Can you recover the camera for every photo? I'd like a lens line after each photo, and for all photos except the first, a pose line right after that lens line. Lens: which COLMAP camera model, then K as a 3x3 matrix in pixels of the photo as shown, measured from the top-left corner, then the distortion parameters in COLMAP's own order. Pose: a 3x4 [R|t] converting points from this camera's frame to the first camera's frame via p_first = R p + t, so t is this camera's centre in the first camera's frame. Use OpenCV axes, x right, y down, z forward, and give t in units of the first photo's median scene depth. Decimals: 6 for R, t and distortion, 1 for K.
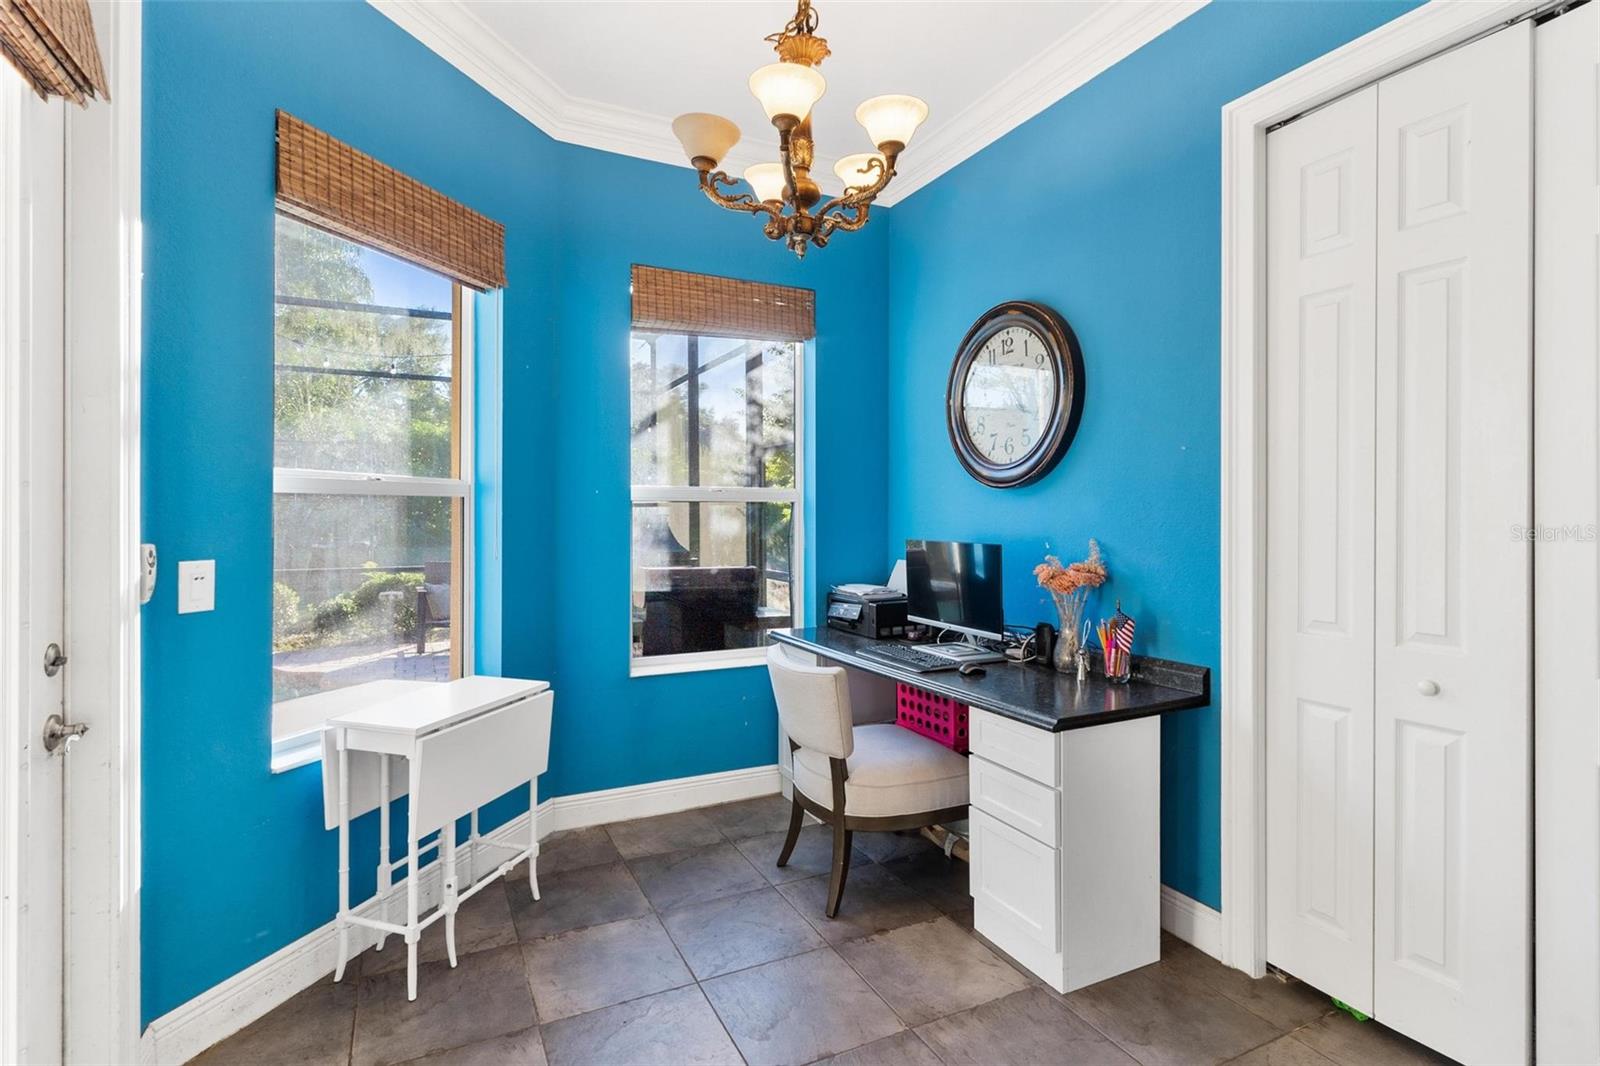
lens RADIAL K [[778.2, 0, 797.9], [0, 778.2, 514.3], [0, 0, 1]] dist [0.004135, 0.000132]
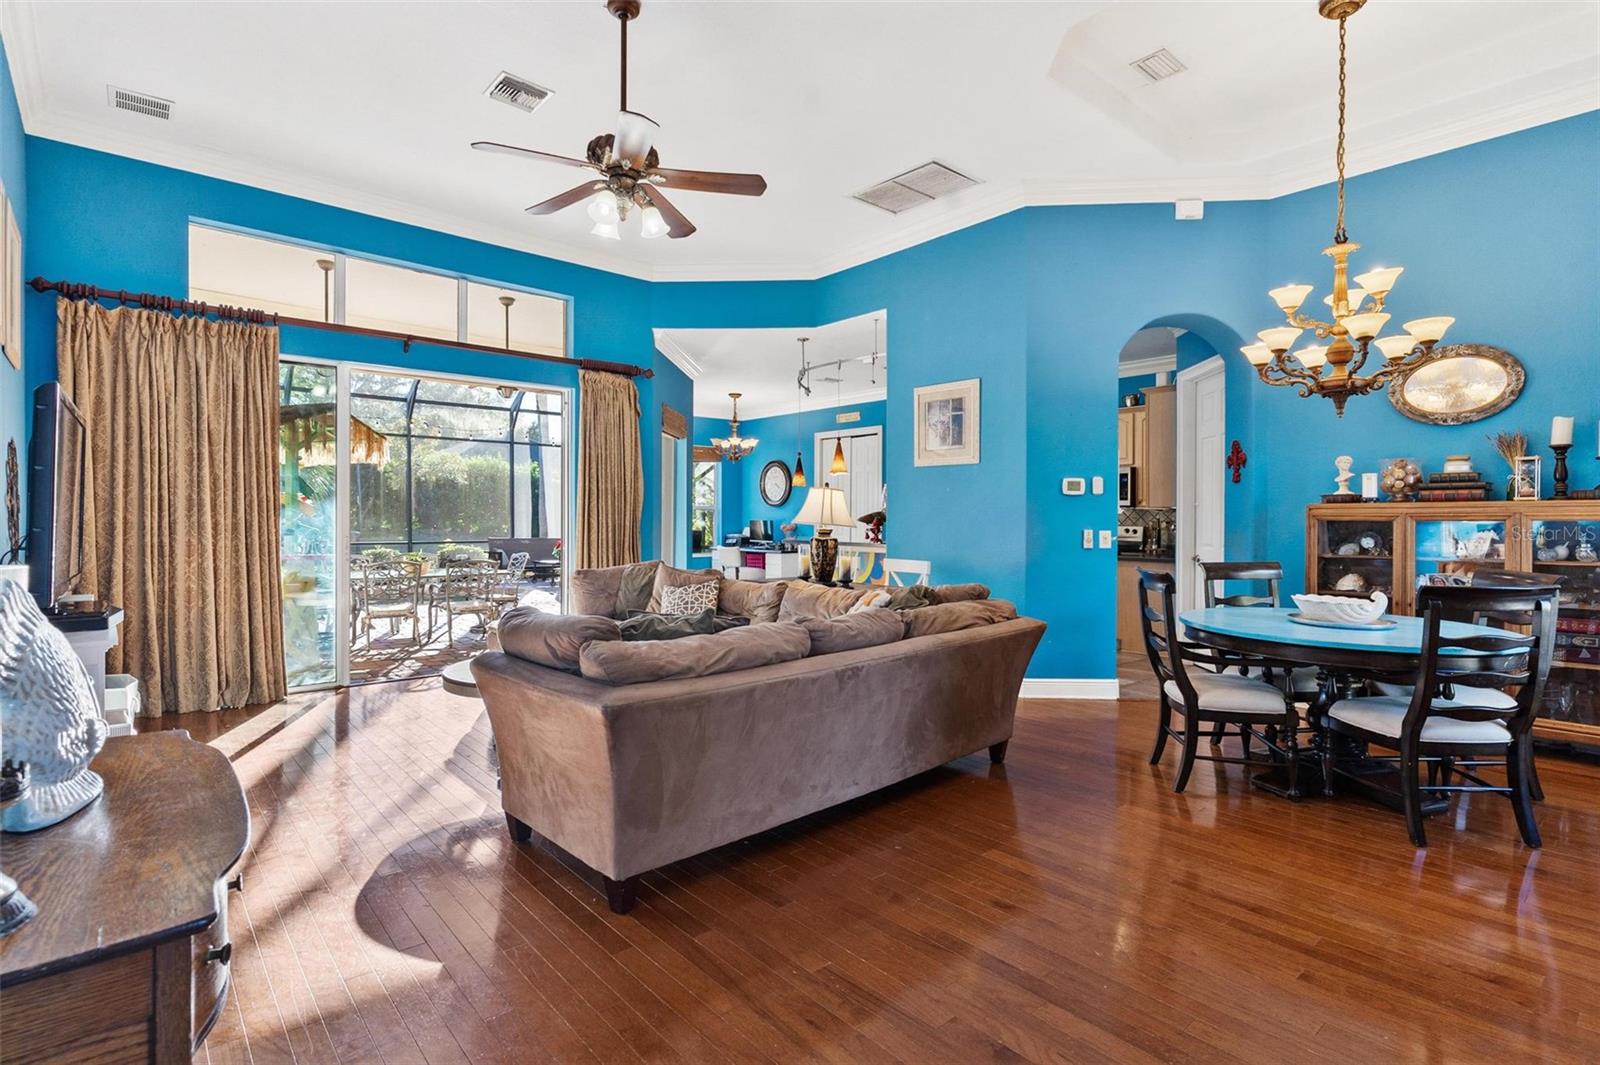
lens RADIAL K [[778.2, 0, 813.7], [0, 778.2, 520.9], [0, 0, 1]] dist [0.004135, 0.000132]
pose [[0.960440, 0.000420, 0.278486, -0.663703], [-0.002167, 0.999980, 0.005964, 0.011977], [-0.278478, -0.006331, 0.960422, -2.947560]]
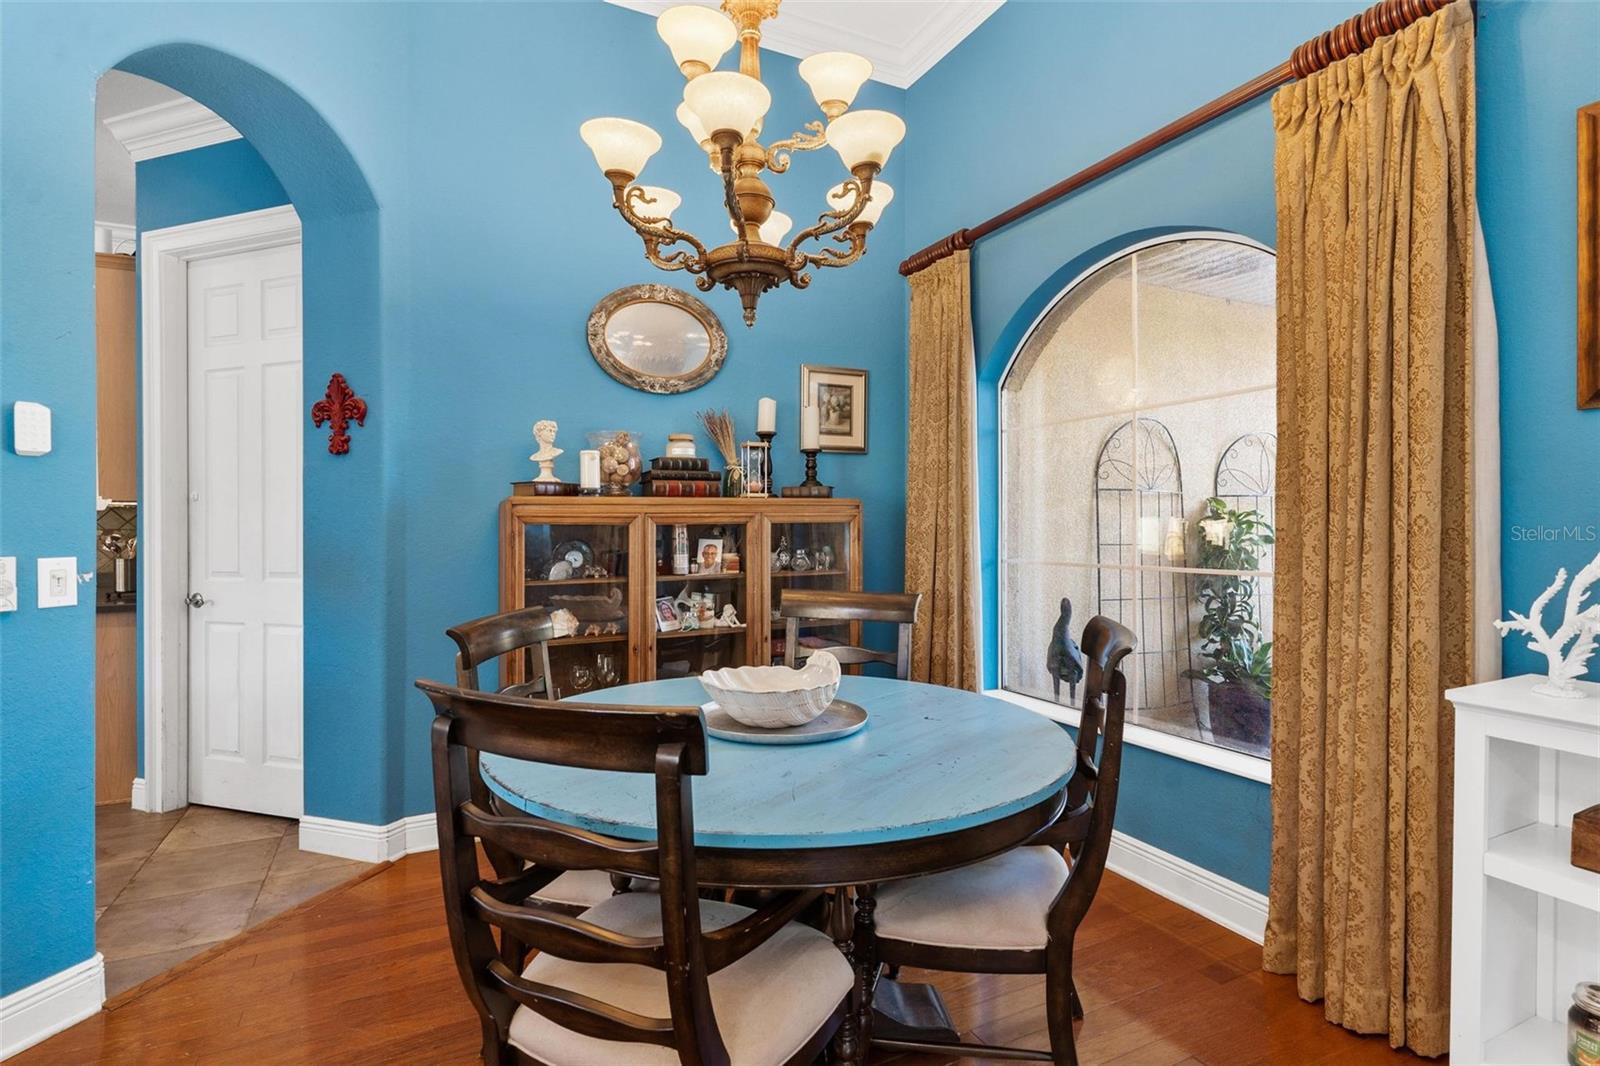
lens RADIAL K [[778.2, 0, 787.0], [0, 778.2, 525.9], [0, 0, 1]] dist [0.004135, 0.000132]
pose [[0.000962, -0.004960, 0.999987, -0.150517], [0.002796, 0.999984, 0.004957, 0.016410], [-0.999996, 0.002791, 0.000976, -1.993566]]
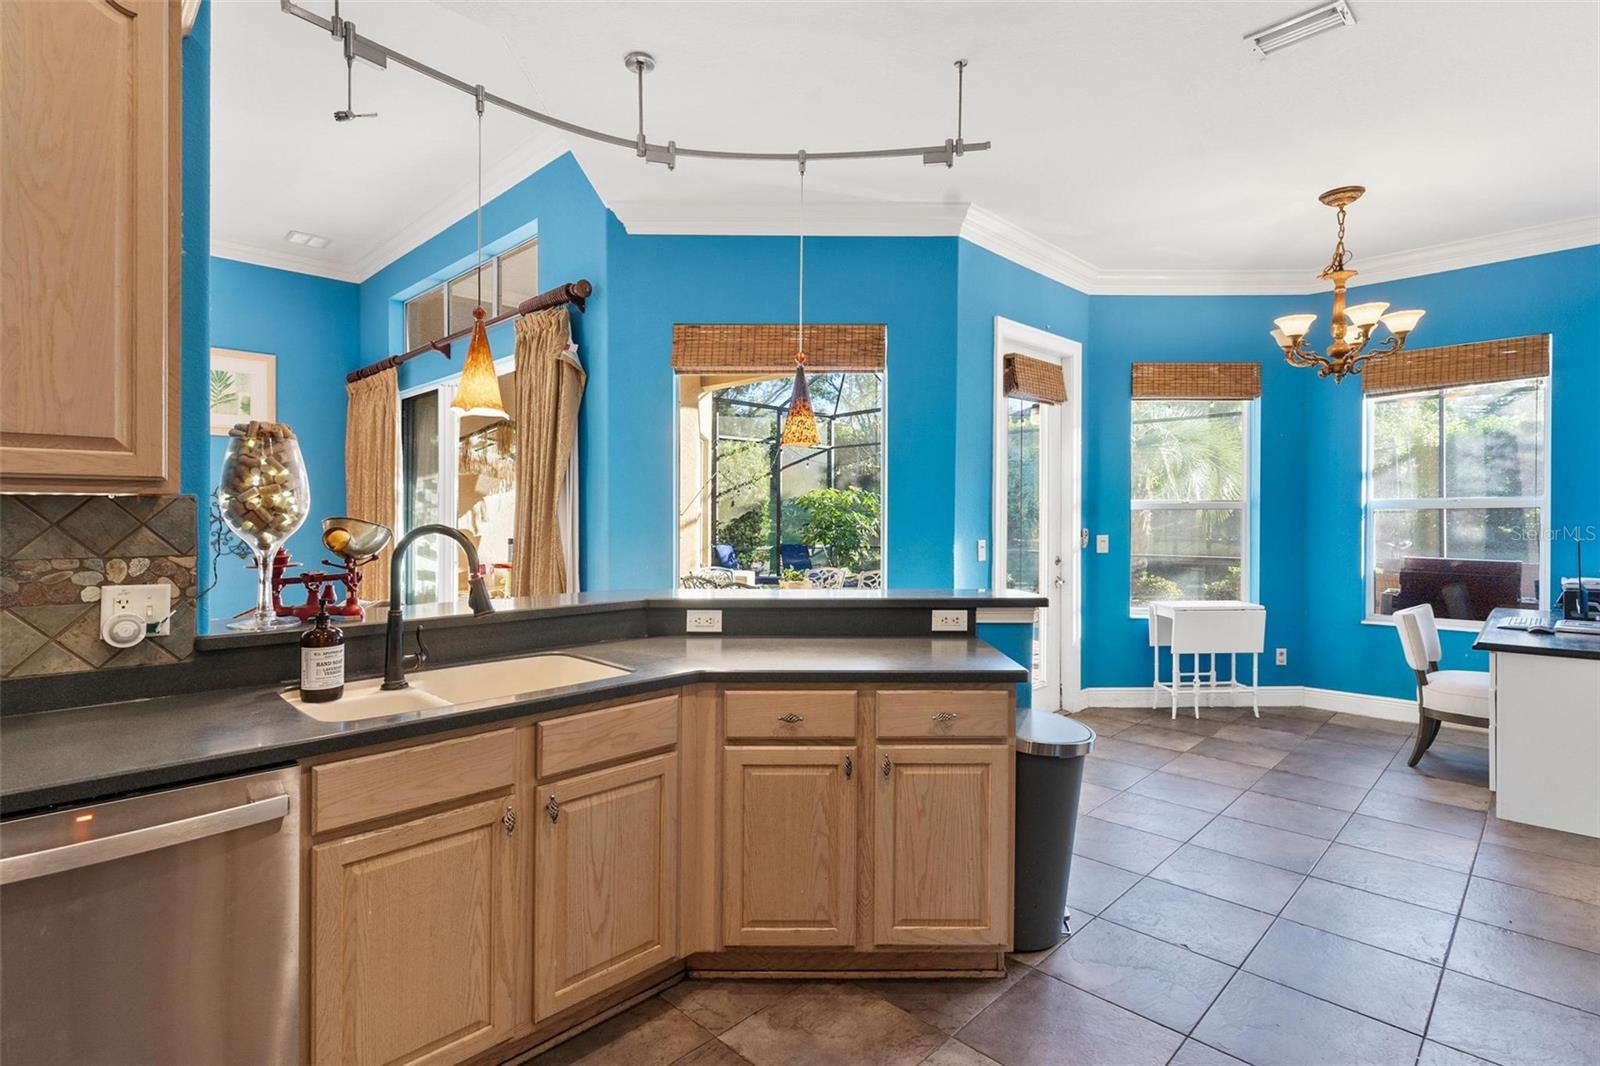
lens RADIAL K [[778.2, 0, 810.0], [0, 778.2, 521.3], [0, 0, 1]] dist [0.004135, 0.000132]
pose [[0.352804, 0.002017, -0.935695, 0.987409], [0.003031, 0.999990, 0.003298, -0.002212], [0.935692, -0.003999, 0.352794, -0.653789]]
